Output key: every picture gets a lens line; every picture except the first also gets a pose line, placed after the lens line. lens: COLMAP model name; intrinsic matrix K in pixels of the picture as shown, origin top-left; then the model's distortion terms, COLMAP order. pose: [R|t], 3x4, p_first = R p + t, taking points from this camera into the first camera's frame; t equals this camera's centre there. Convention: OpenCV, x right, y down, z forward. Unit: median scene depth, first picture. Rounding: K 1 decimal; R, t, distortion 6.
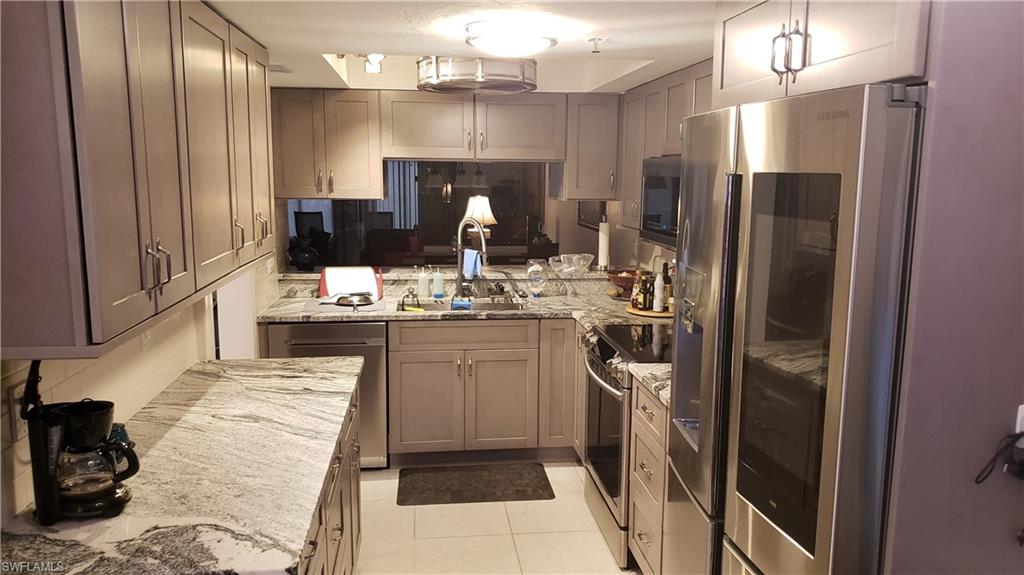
lens RADIAL K [[794.7, 0, 512.0], [0, 794.7, 287.5], [0, 0, 1]] dist [0.201951, -0.551215]
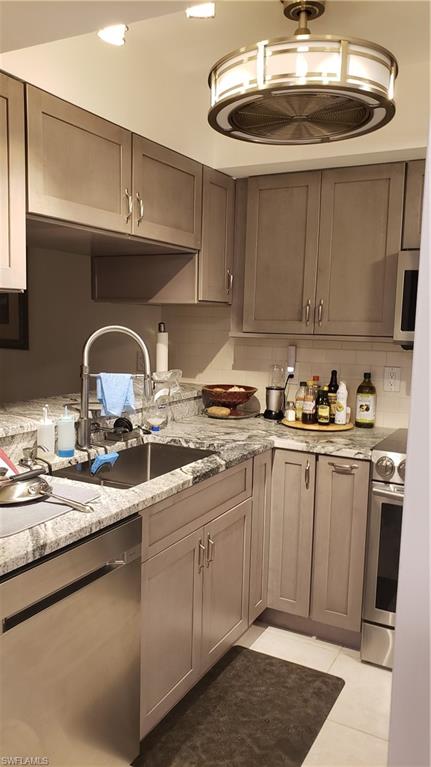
lens RADIAL K [[595.3, 0, 199.7], [0, 595.3, 380.1], [0, 0, 1]] dist [0.201951, -0.551215]
pose [[0.586183, -0.079301, 0.806288, -0.448962], [0.096498, 0.994948, 0.027701, -0.053163], [-0.804411, 0.061567, 0.590874, 0.707770]]
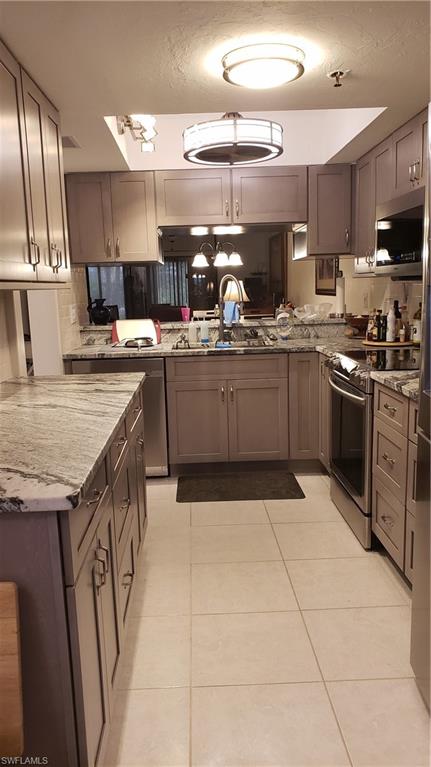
lens RADIAL K [[595.3, 0, 199.7], [0, 595.3, 380.1], [0, 0, 1]] dist [0.201951, -0.551215]
pose [[0.994476, -0.023078, -0.102392, -0.007408], [0.024773, 0.999576, 0.015315, 0.064076], [0.101996, -0.017767, 0.994626, 0.080254]]
